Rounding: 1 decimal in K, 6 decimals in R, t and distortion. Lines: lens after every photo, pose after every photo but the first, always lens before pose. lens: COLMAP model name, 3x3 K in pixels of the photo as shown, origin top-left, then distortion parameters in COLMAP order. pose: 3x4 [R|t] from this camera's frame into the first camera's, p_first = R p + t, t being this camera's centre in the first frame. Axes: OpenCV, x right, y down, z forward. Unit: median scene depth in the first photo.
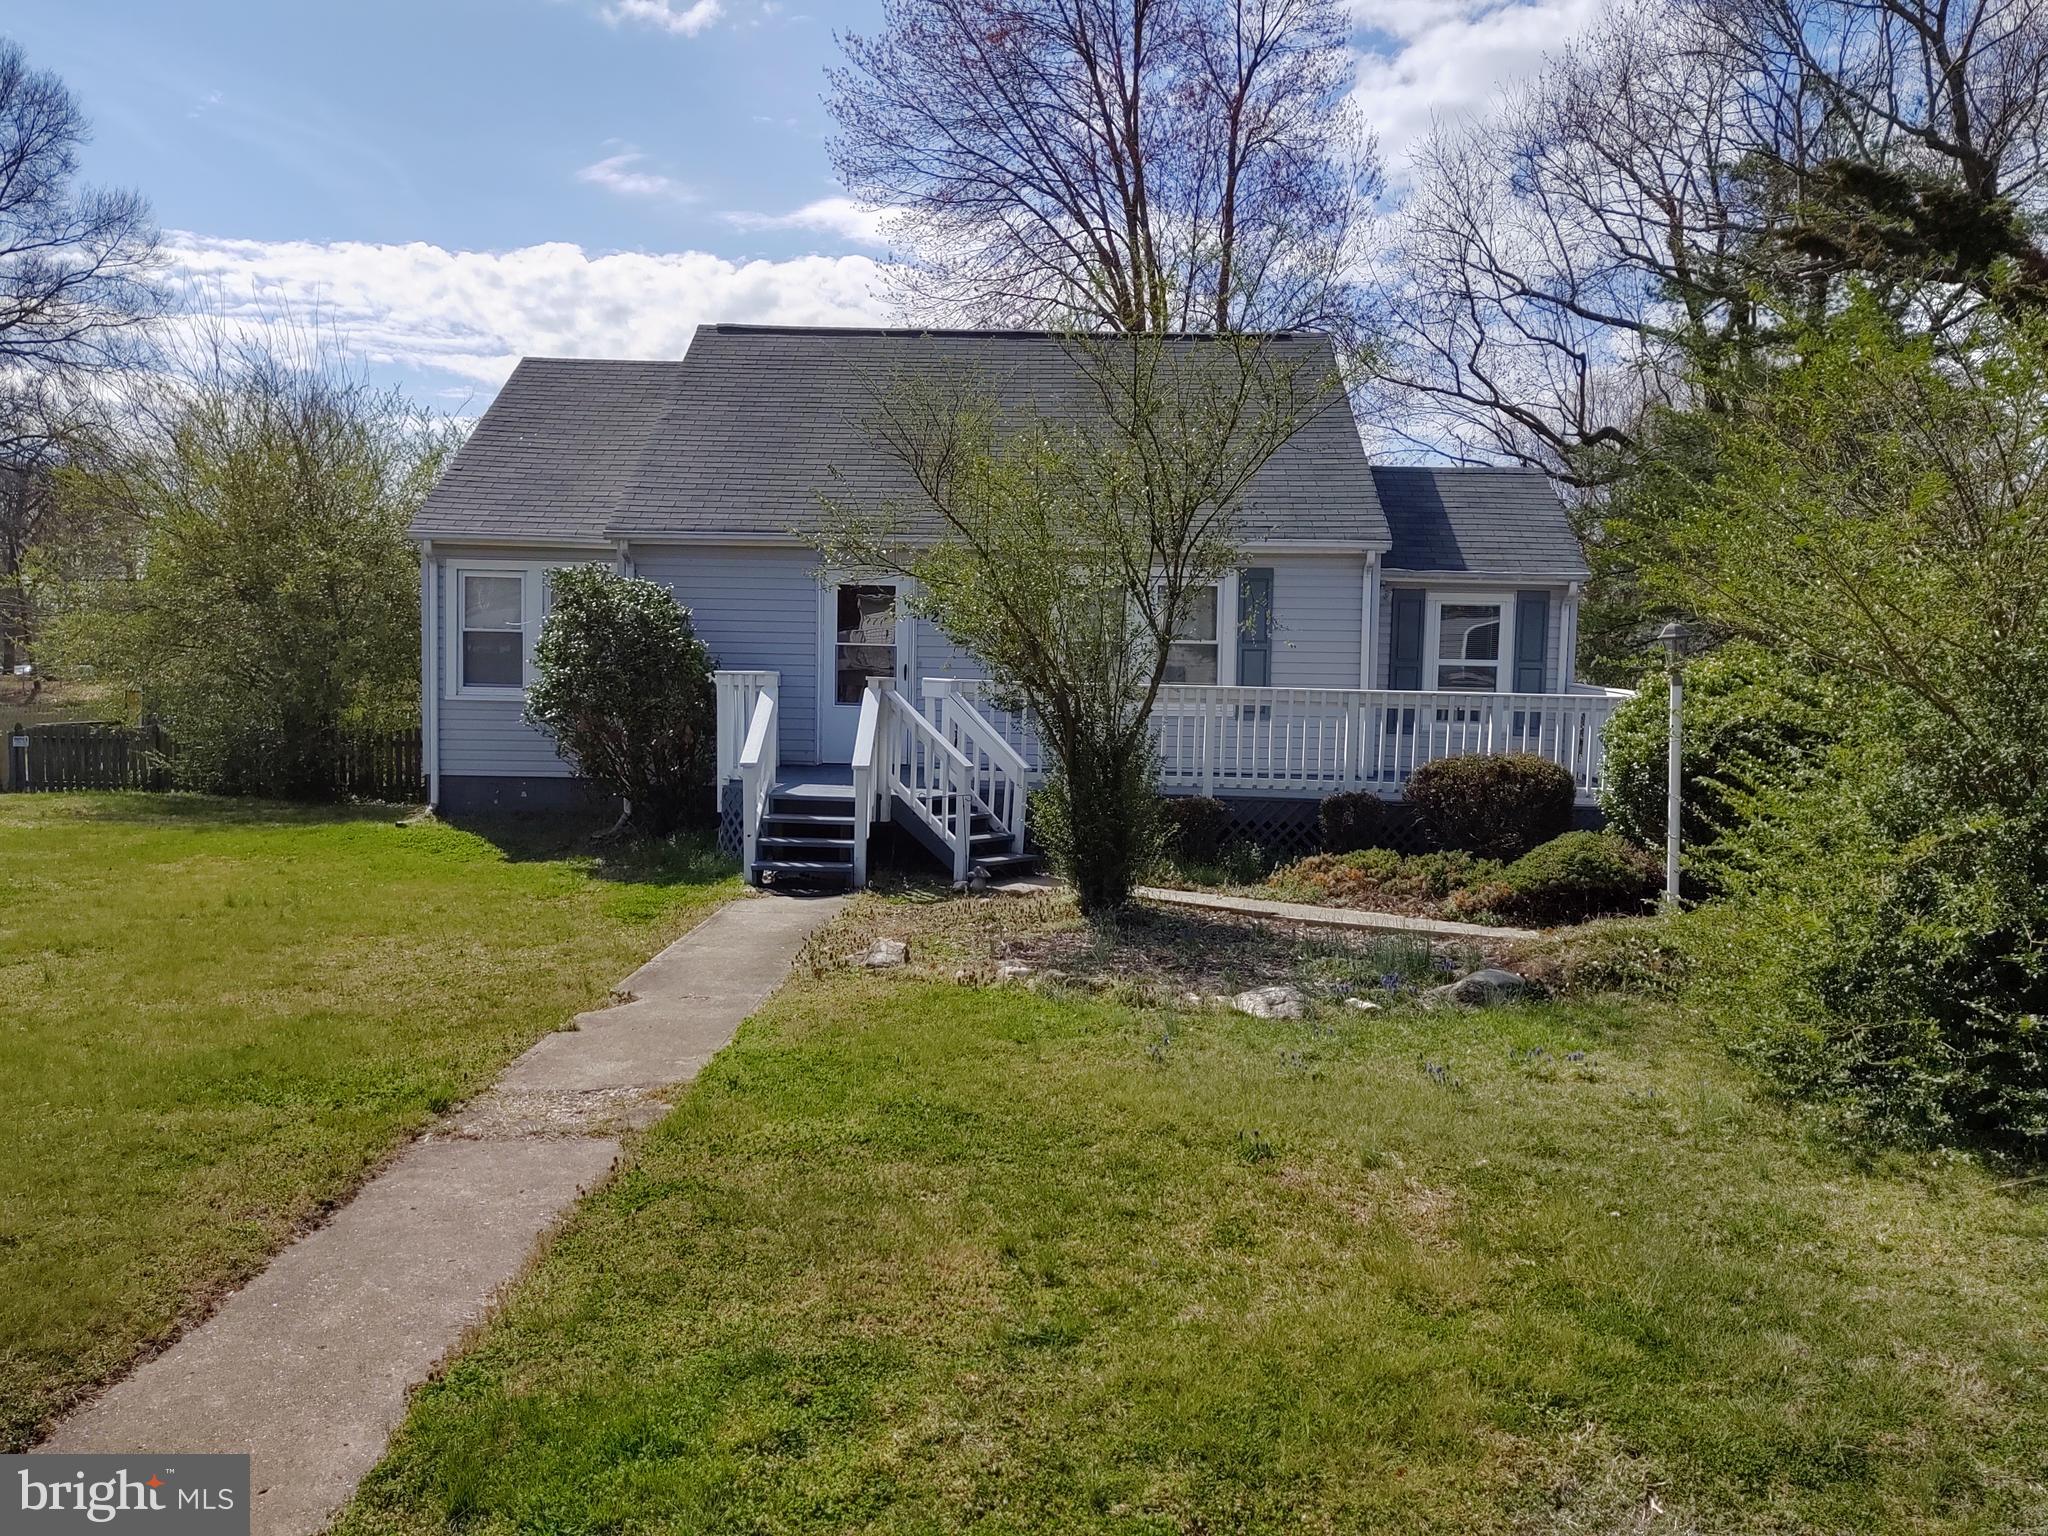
lens RADIAL K [[1640.2, 0, 1024.0], [0, 1640.2, 768.0], [0, 0, 1]] dist [0.137085, -0.318190]
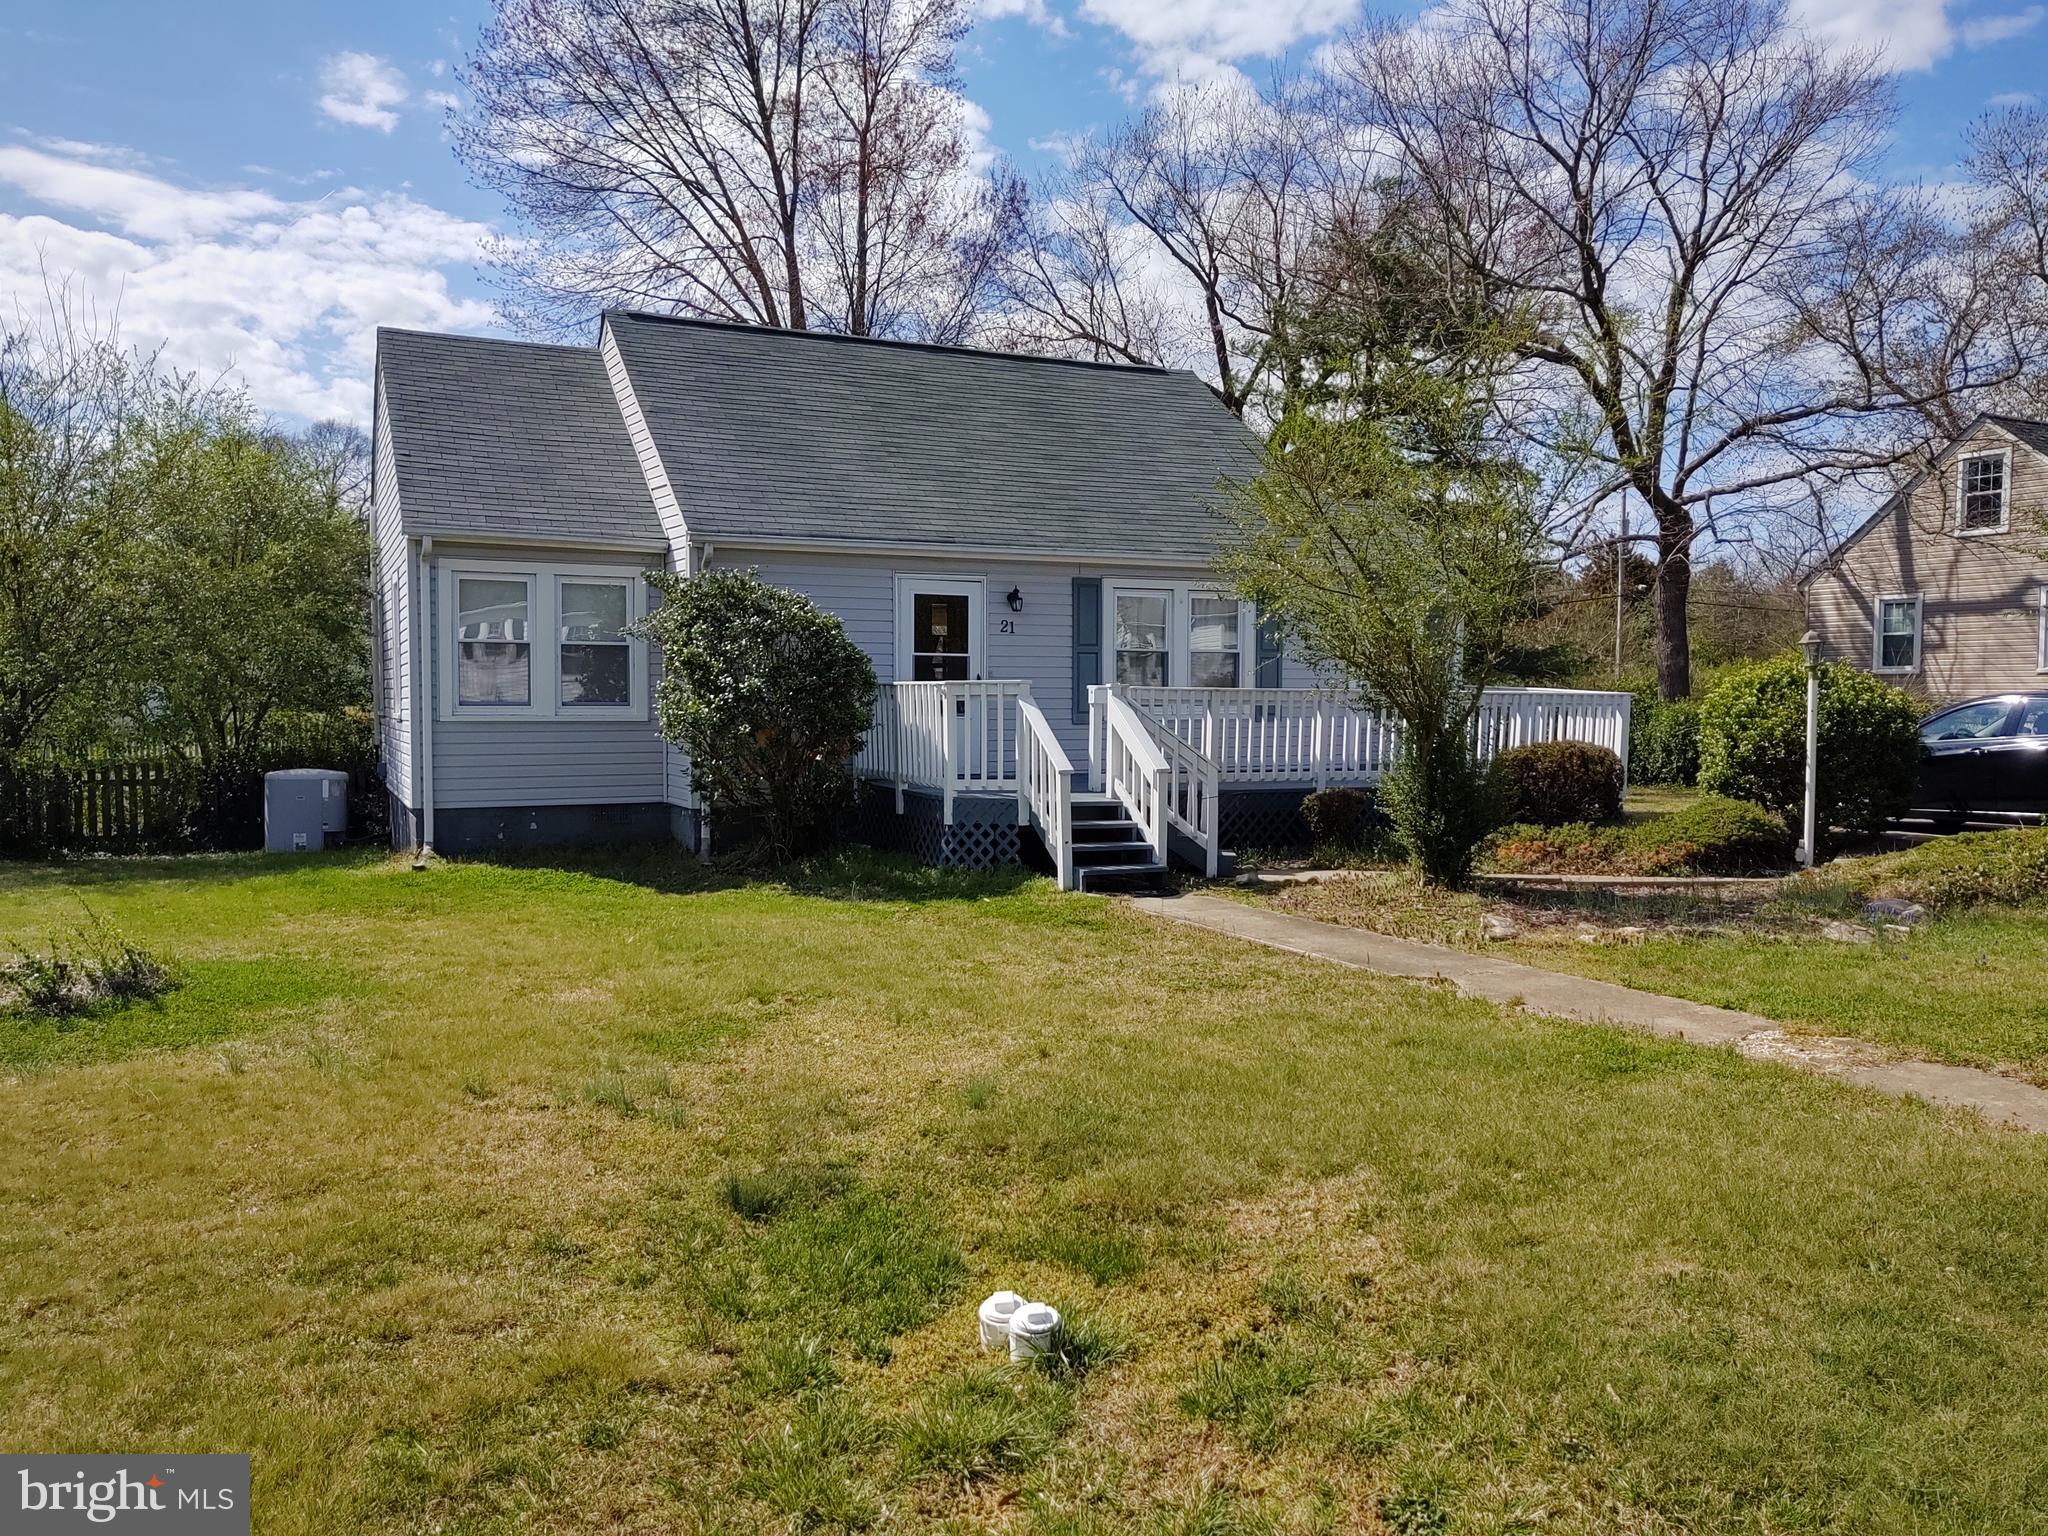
lens RADIAL K [[1640.2, 0, 1024.0], [0, 1640.2, 768.0], [0, 0, 1]] dist [0.137085, -0.318190]
pose [[0.885957, -0.038826, 0.462140, -0.483055], [0.042994, 0.999074, 0.001515, -0.005156], [-0.461771, 0.018527, 0.886806, 0.095022]]
